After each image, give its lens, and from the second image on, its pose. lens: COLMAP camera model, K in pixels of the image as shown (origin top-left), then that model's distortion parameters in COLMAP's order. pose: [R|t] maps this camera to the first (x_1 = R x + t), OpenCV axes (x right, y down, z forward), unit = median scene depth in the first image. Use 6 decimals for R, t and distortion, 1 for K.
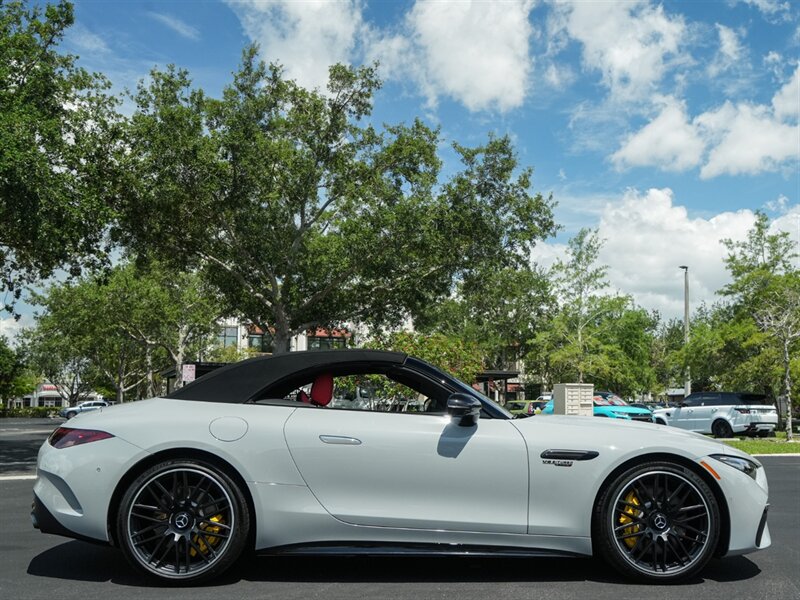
lens RADIAL K [[807.3, 0, 428.2], [0, 807.3, 327.9], [0, 0, 1]] dist [0.008509, -0.003582]
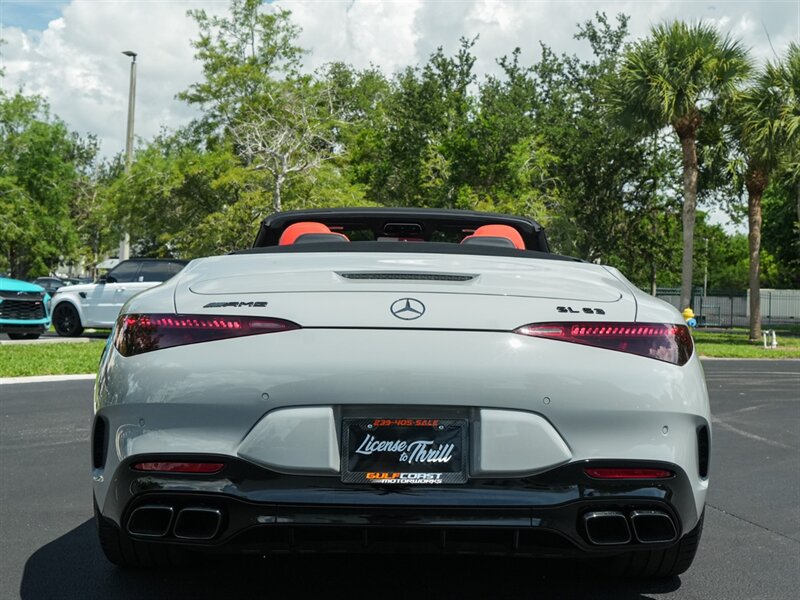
lens RADIAL K [[1128.9, 0, 423.4], [0, 1128.9, 283.7], [0, 0, 1]] dist [0.008467, -0.007967]
pose [[0.851482, 0.025907, 0.523743, 0.100579], [-0.075033, 0.994521, 0.072791, 0.027166], [-0.518987, -0.101279, 0.848761, 0.233190]]
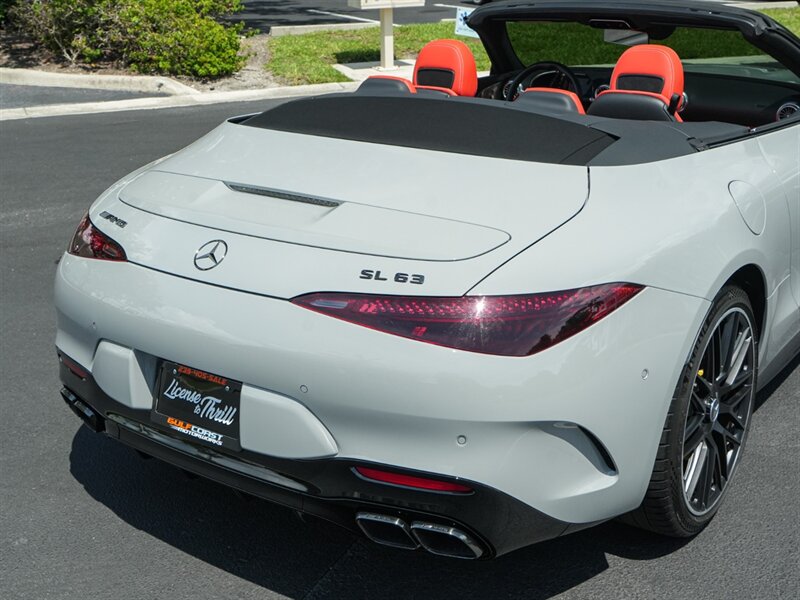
lens RADIAL K [[1028.4, 0, 415.8], [0, 1028.4, 300.0], [0, 0, 1]] dist [-0.012982, -0.001795]
pose [[0.996047, 0.014478, -0.087640, 0.196764], [0.025845, 0.896707, 0.441869, -0.002842], [0.084985, -0.442388, 0.892788, 0.247241]]
